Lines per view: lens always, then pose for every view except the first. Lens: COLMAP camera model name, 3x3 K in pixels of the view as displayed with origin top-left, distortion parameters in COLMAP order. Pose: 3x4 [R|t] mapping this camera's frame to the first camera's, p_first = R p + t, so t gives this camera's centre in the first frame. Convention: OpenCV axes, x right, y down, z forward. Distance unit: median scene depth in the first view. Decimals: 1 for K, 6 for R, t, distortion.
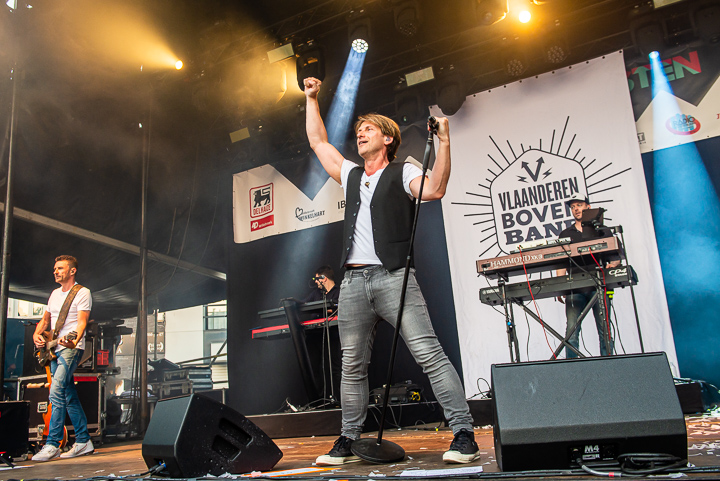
lens RADIAL K [[658.5, 0, 355.6], [0, 658.5, 237.7], [0, 0, 1]] dist [-0.075069, 0.000000]
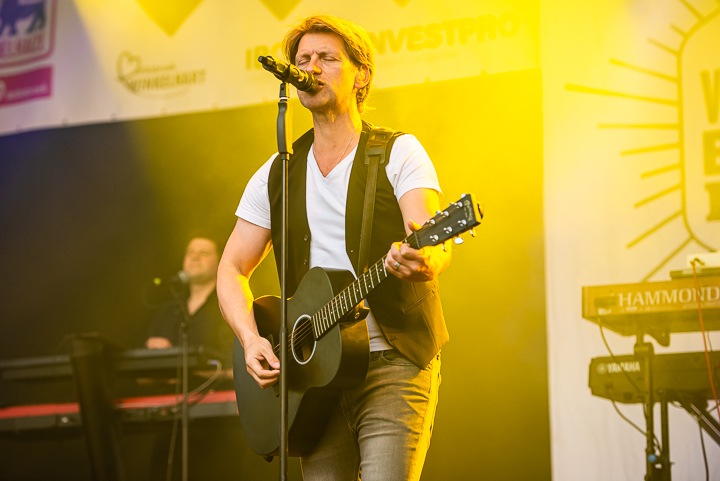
lens RADIAL K [[2267.0, 0, 349.4], [0, 2267.0, 241.7], [0, 0, 1]] dist [0.378099, 0.000000]
pose [[0.997117, 0.073682, 0.018141, 0.017975], [-0.074878, 0.994156, 0.077767, -0.067860], [-0.012305, -0.078901, 0.996806, -0.258180]]
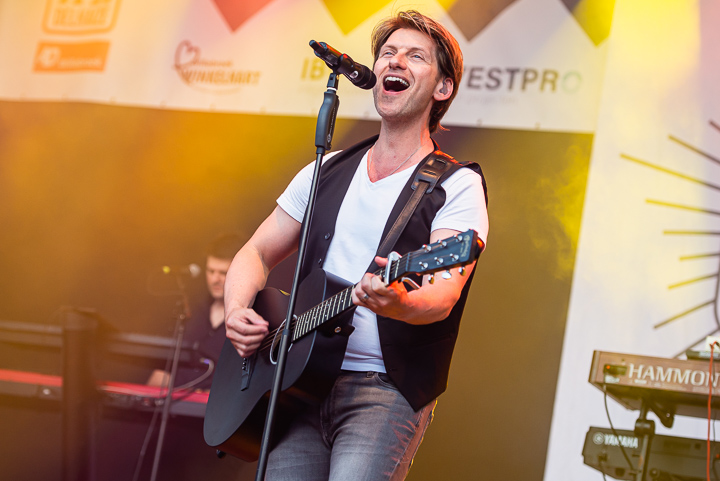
lens RADIAL K [[2195.1, 0, 372.6], [0, 2195.1, 269.0], [0, 0, 1]] dist [0.266415, 0.000000]
pose [[0.966652, 0.256008, 0.006563, 0.036476], [-0.255841, 0.964252, 0.069020, -0.049486], [0.011342, -0.068397, 0.997594, -0.177671]]
